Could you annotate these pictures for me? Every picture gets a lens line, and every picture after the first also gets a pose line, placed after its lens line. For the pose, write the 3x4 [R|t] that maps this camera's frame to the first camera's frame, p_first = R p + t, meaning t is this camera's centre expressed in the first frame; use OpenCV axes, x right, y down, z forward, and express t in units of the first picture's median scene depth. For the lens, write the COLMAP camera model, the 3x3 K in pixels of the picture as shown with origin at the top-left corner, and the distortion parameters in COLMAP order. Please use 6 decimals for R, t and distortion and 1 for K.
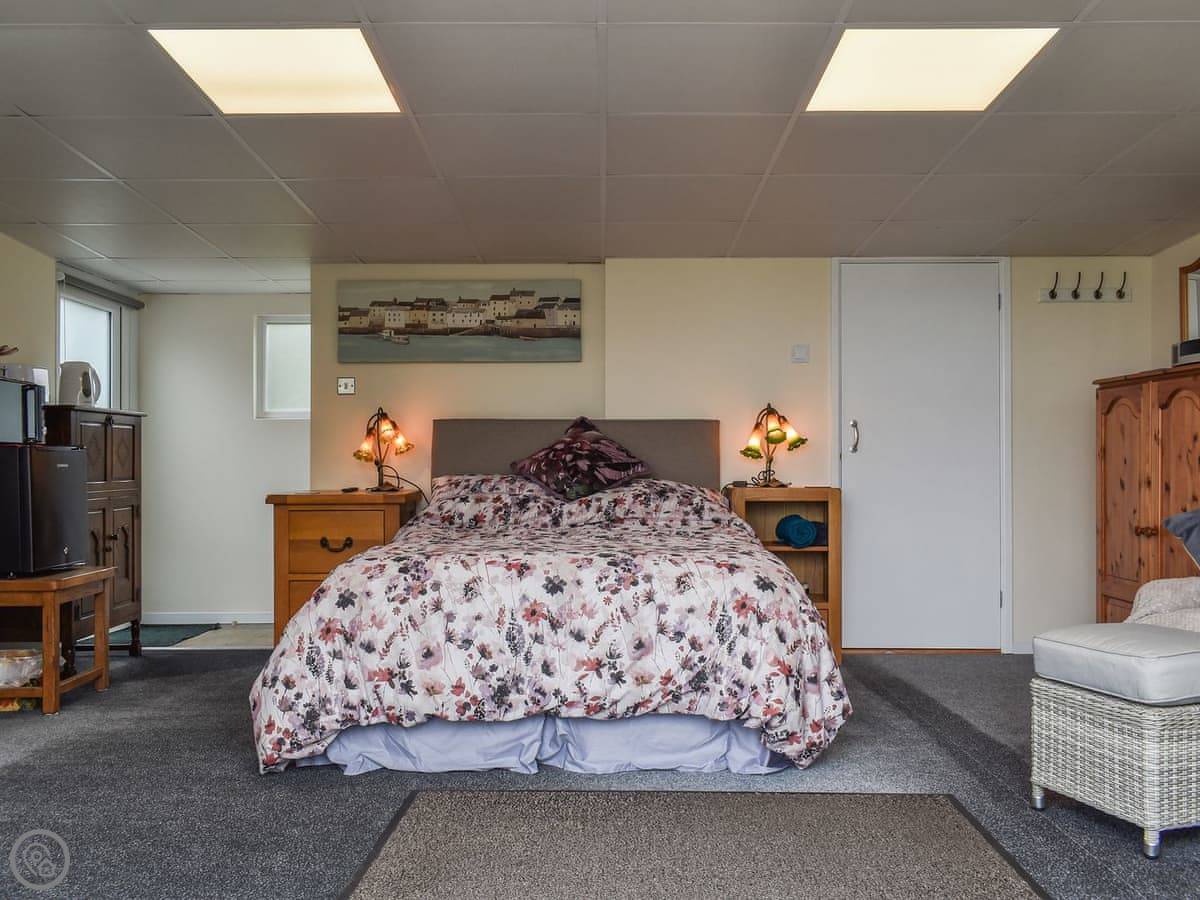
lens RADIAL K [[1033.4, 0, 600.0], [0, 1033.4, 479.6], [0, 0, 1]] dist [-0.063123, -0.023002]
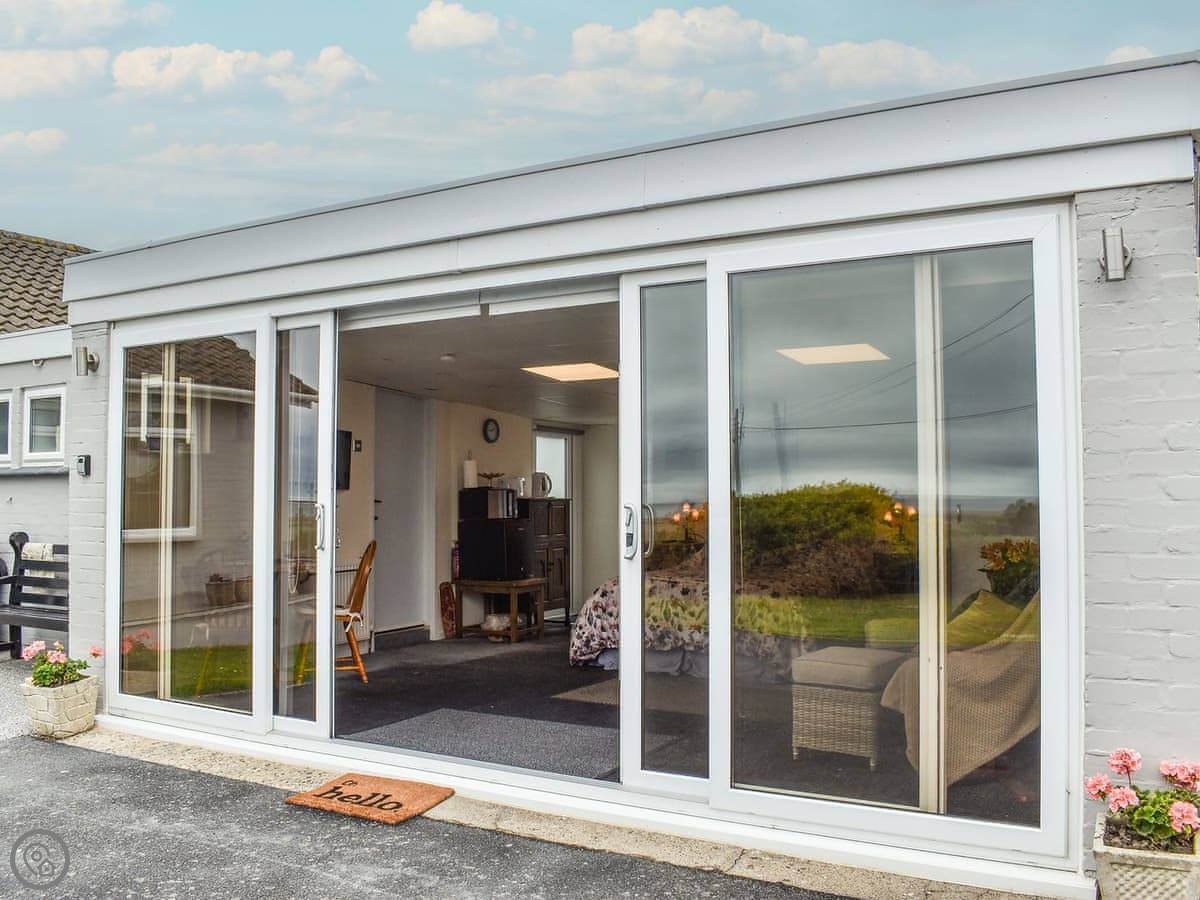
lens RADIAL K [[1020.6, 0, 599.7], [0, 1020.6, 446.8], [0, 0, 1]] dist [-0.088849, 0.001666]
pose [[0.864808, -0.024345, -0.501512, 0.926173], [-0.006652, 0.998181, -0.059927, -0.079339], [0.502058, 0.055161, 0.863073, -1.039356]]
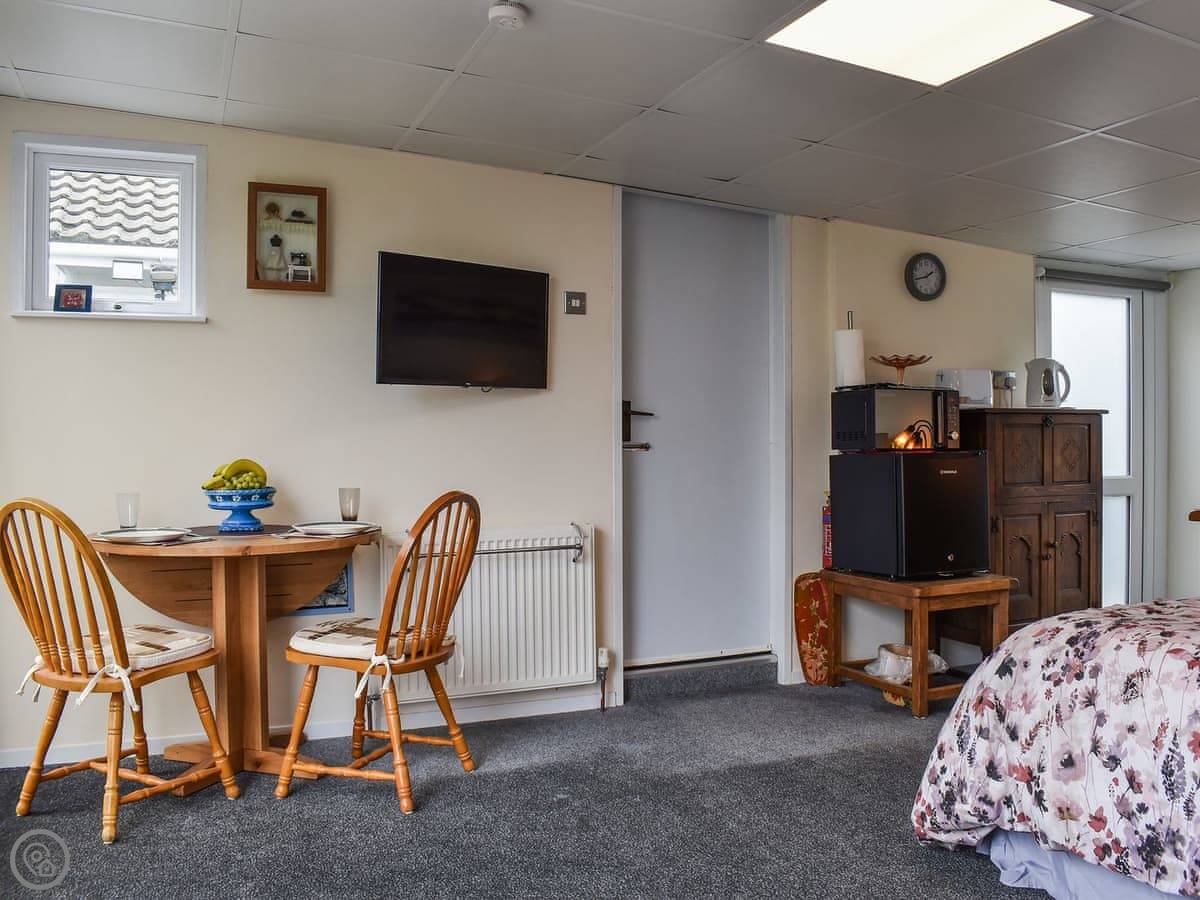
lens RADIAL K [[1033.4, 0, 663.9], [0, 1033.4, 444.7], [0, 0, 1]] dist [-0.063123, -0.023002]
pose [[0.414445, 0.007245, -0.910046, 0.365948], [-0.011030, 0.999935, 0.002938, -0.054516], [0.910008, 0.008821, 0.414498, 0.433624]]
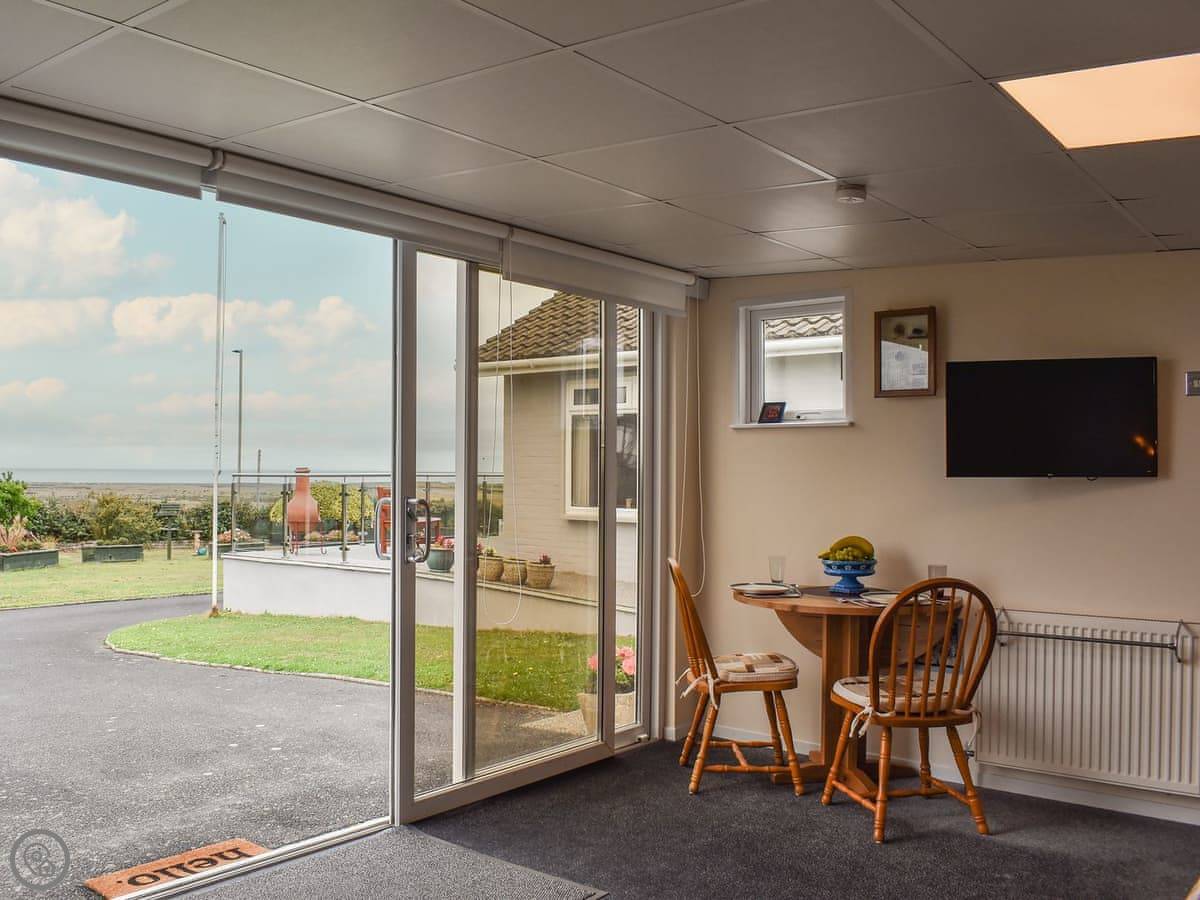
lens RADIAL K [[1033.4, 0, 556.3], [0, 1033.4, 476.4], [0, 0, 1]] dist [-0.063123, -0.023002]
pose [[-0.636970, -0.001460, -0.770887, 0.524581], [-0.018790, 0.999731, 0.013633, -0.129885], [0.770659, 0.023169, -0.636826, 1.108776]]
